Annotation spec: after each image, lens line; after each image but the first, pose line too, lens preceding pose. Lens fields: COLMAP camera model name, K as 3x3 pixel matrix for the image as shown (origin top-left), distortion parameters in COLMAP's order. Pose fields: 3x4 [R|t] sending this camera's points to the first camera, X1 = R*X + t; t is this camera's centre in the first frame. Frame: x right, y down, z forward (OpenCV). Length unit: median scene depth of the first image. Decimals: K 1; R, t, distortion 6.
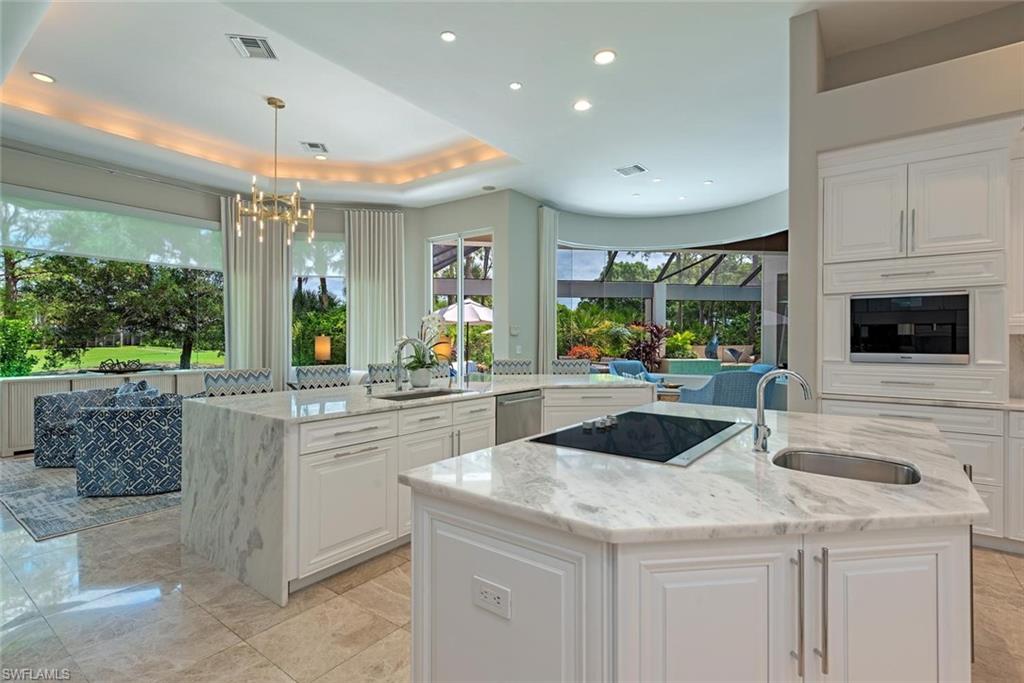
lens RADIAL K [[482.4, 0, 511.5], [0, 482.4, 340.3], [0, 0, 1]] dist [0.003372, 0.000184]
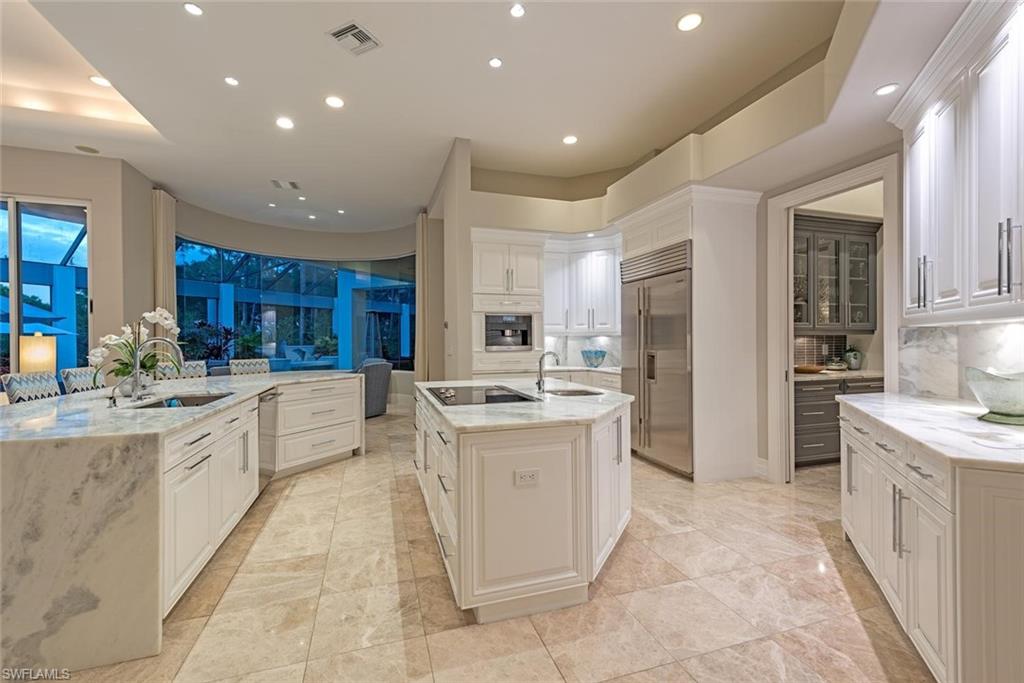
lens RADIAL K [[431.9, 0, 513.4], [0, 431.9, 341.5], [0, 0, 1]] dist [0.001572, -0.000037]
pose [[0.570222, -0.005039, 0.821475, -0.521765], [0.005283, 0.999983, 0.002466, 0.005258], [-0.821474, 0.002934, 0.570239, 0.041695]]
